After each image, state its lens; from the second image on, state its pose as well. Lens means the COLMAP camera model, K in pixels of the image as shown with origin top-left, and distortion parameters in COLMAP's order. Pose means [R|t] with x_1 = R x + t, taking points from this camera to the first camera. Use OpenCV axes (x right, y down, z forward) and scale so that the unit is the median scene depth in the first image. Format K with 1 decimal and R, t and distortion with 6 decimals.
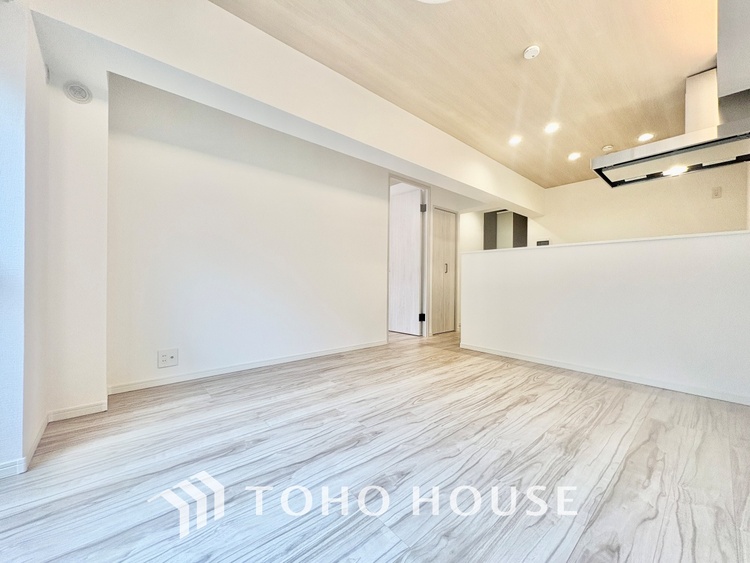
lens RADIAL K [[298.5, 0, 374.7], [0, 298.5, 279.8], [0, 0, 1]] dist [0.001153, -0.000030]
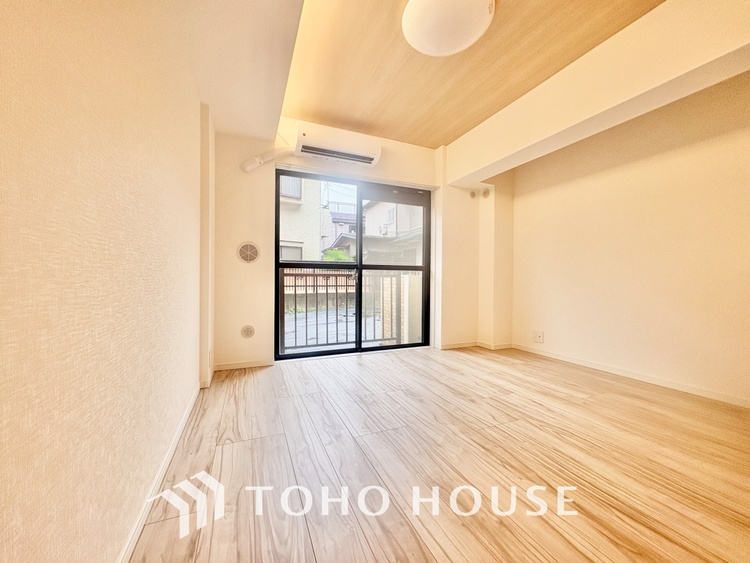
lens RADIAL K [[298.5, 0, 376.4], [0, 298.5, 281.0], [0, 0, 1]] dist [0.001153, -0.000030]
pose [[-0.301197, -0.008523, -0.953524, 1.030413], [-0.005781, 0.999958, -0.007112, 0.005838], [0.953544, 0.003371, -0.301234, 0.749898]]
